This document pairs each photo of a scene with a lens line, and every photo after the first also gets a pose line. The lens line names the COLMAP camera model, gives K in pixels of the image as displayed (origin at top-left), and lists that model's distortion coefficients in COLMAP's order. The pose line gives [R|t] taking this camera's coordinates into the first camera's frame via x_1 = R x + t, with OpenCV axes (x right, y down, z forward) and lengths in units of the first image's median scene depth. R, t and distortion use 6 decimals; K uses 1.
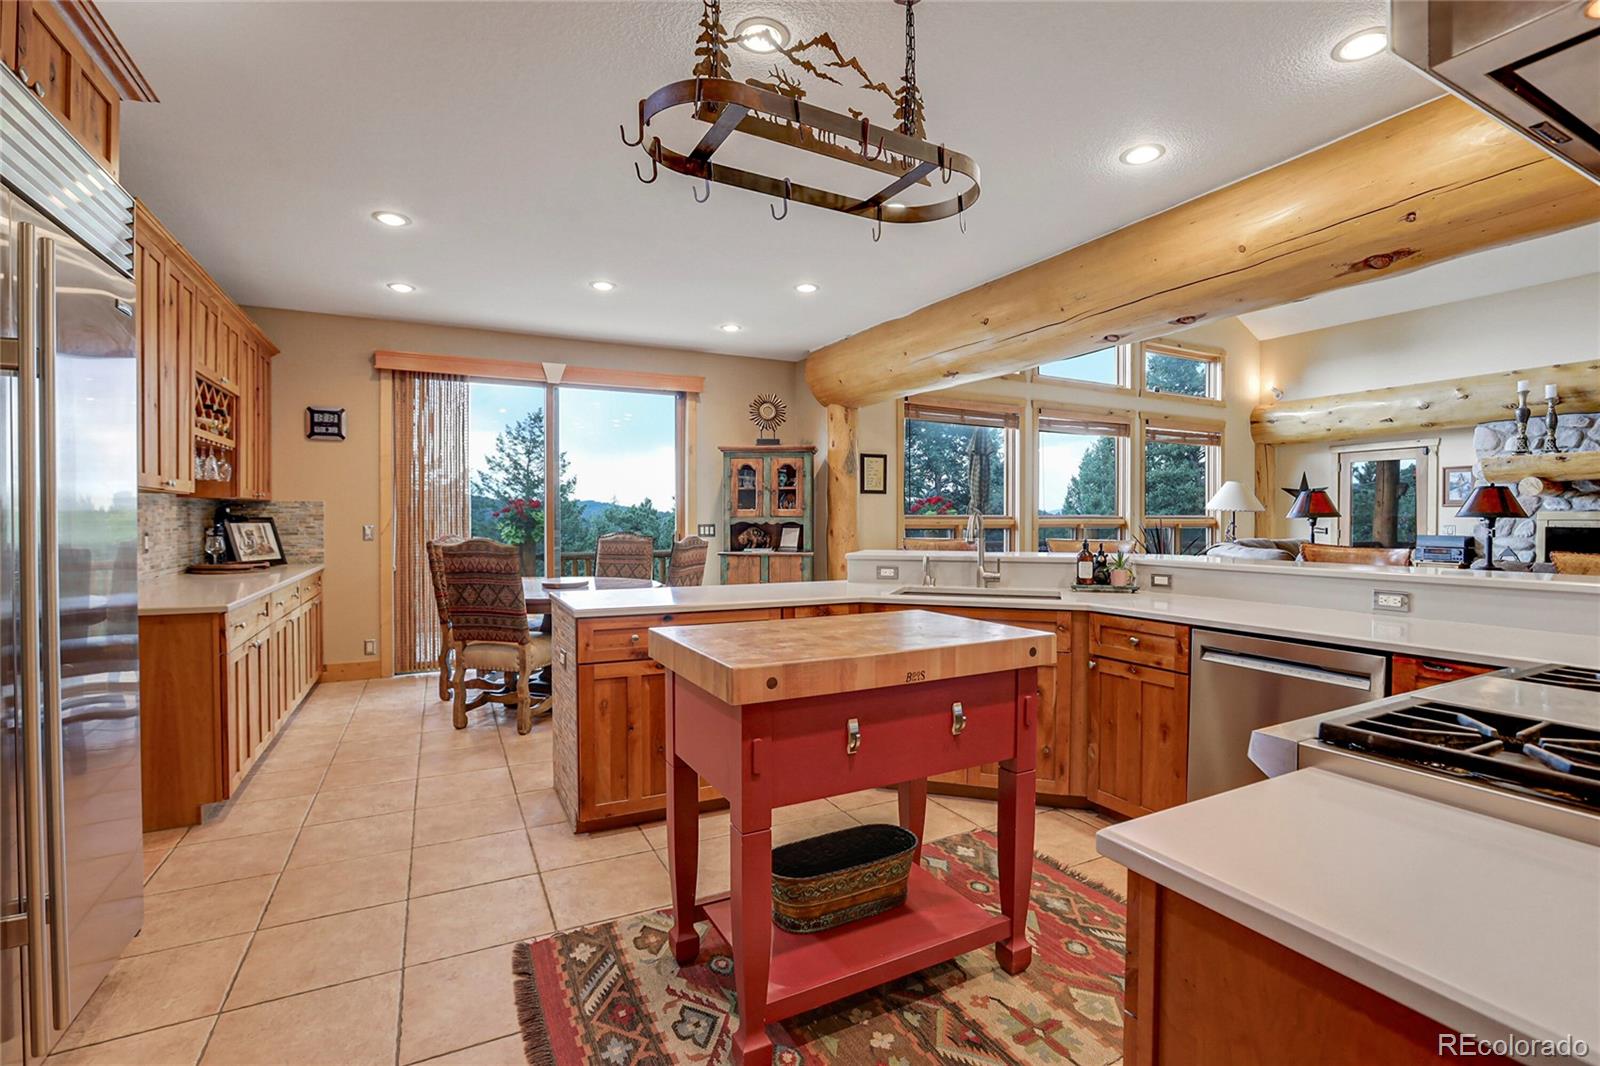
lens RADIAL K [[723.4, 0, 807.5], [0, 723.4, 527.6], [0, 0, 1]] dist [-0.040460, 0.010227]
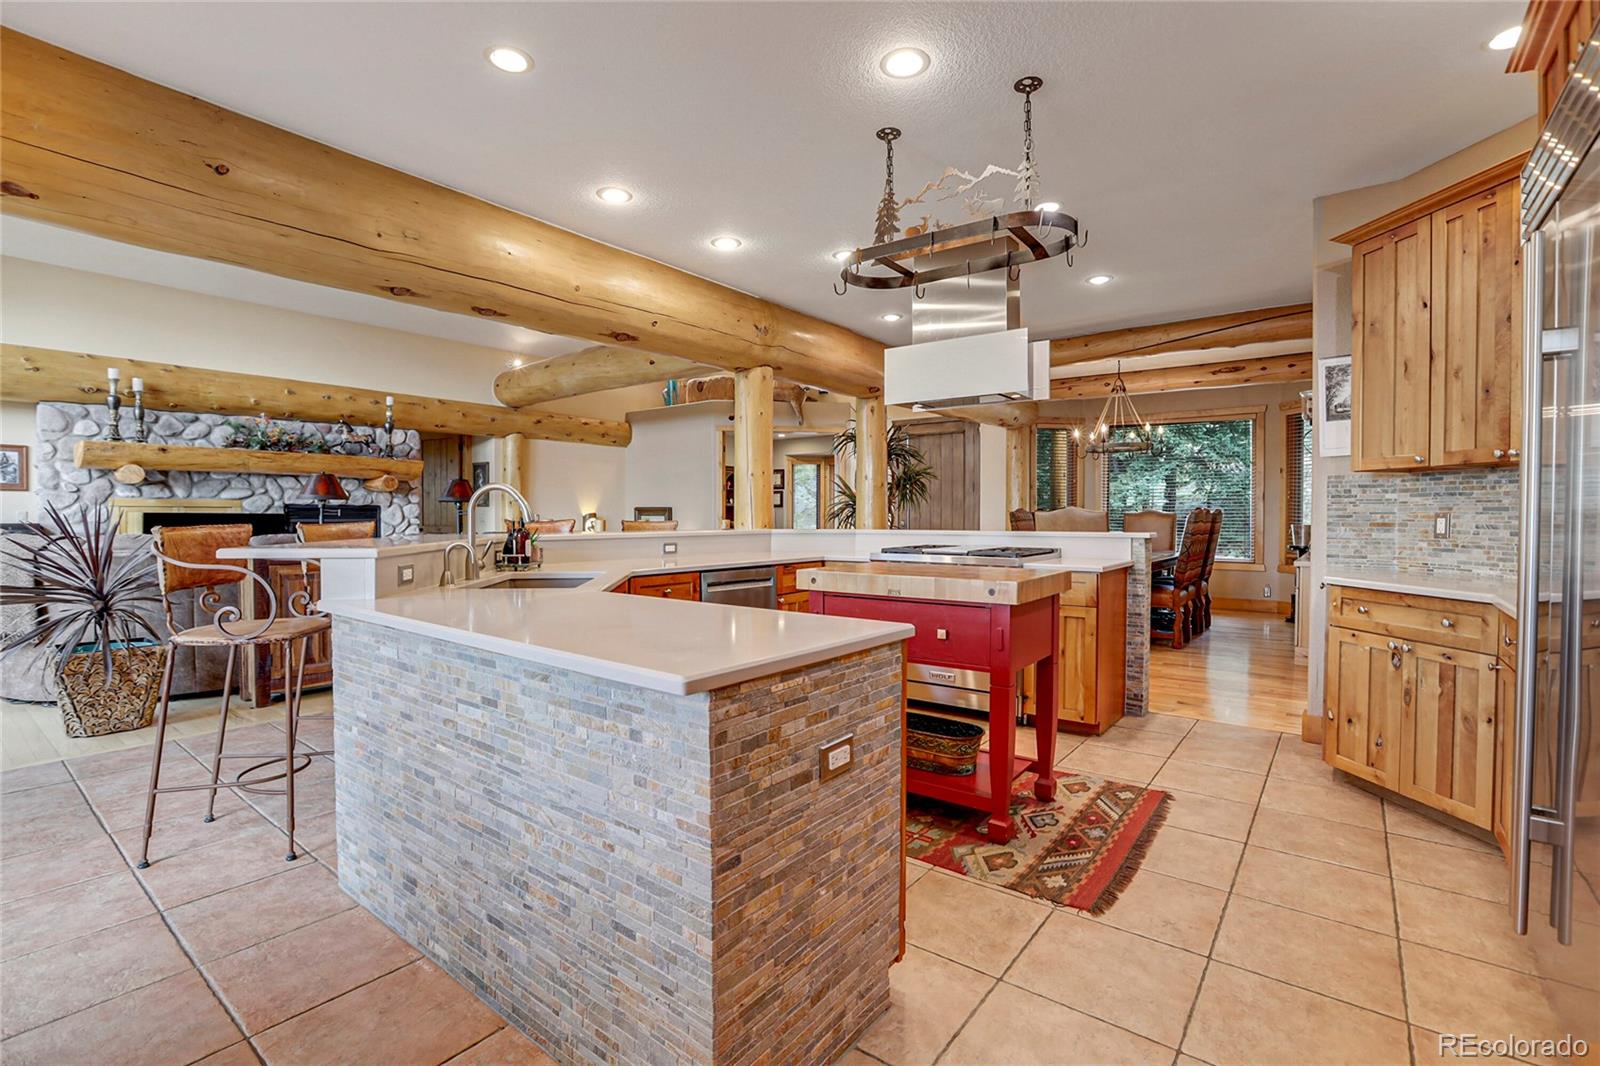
lens RADIAL K [[723.4, 0, 813.8], [0, 723.4, 529.2], [0, 0, 1]] dist [-0.040460, 0.010227]
pose [[-0.430910, -0.019308, 0.902188, -0.580085], [0.008603, 0.999638, 0.025502, 0.009184], [-0.902354, 0.018751, -0.430588, 0.915349]]
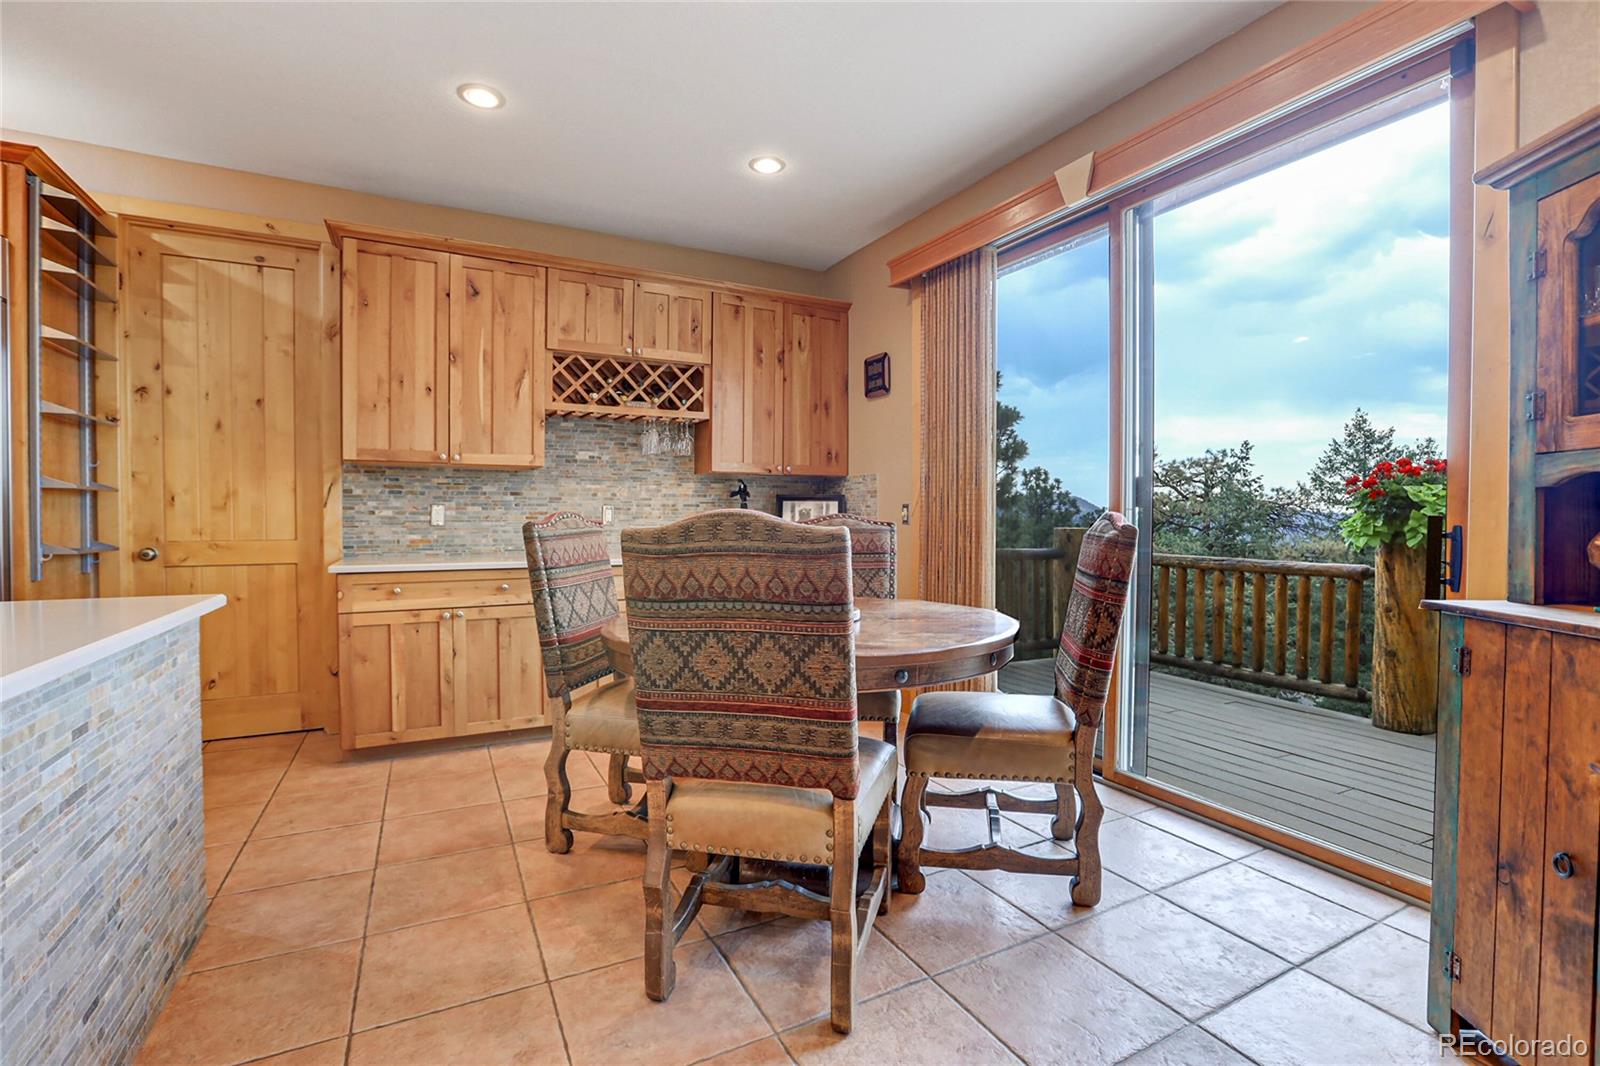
lens RADIAL K [[723.4, 0, 805.5], [0, 723.4, 527.2], [0, 0, 1]] dist [-0.040460, 0.010227]
pose [[0.015590, 0.017913, -0.999718, 0.181391], [-0.015829, 0.999719, 0.017666, 0.014119], [0.999753, 0.015549, 0.015869, 1.206579]]
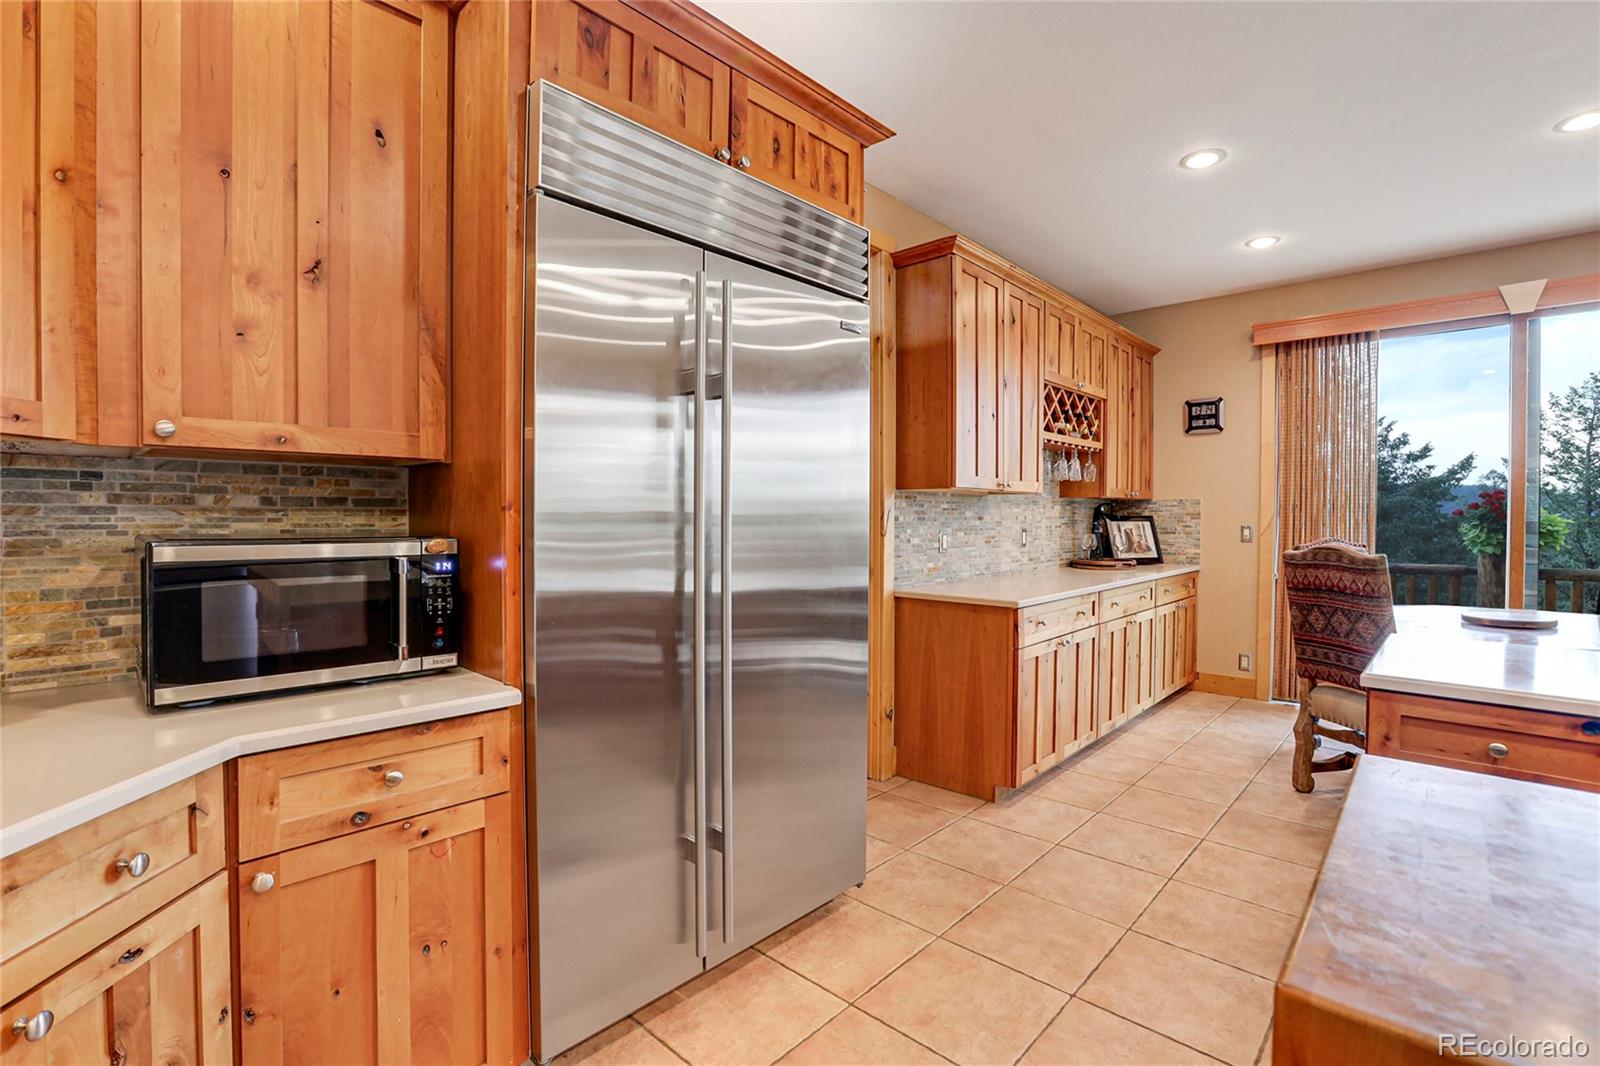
lens RADIAL K [[723.4, 0, 813.3], [0, 723.4, 530.1], [0, 0, 1]] dist [-0.040460, 0.010227]
pose [[0.347059, 0.017495, -0.937680, 0.040900], [-0.012990, 0.999820, 0.013847, -0.003025], [0.937753, 0.007375, 0.347224, 0.252739]]
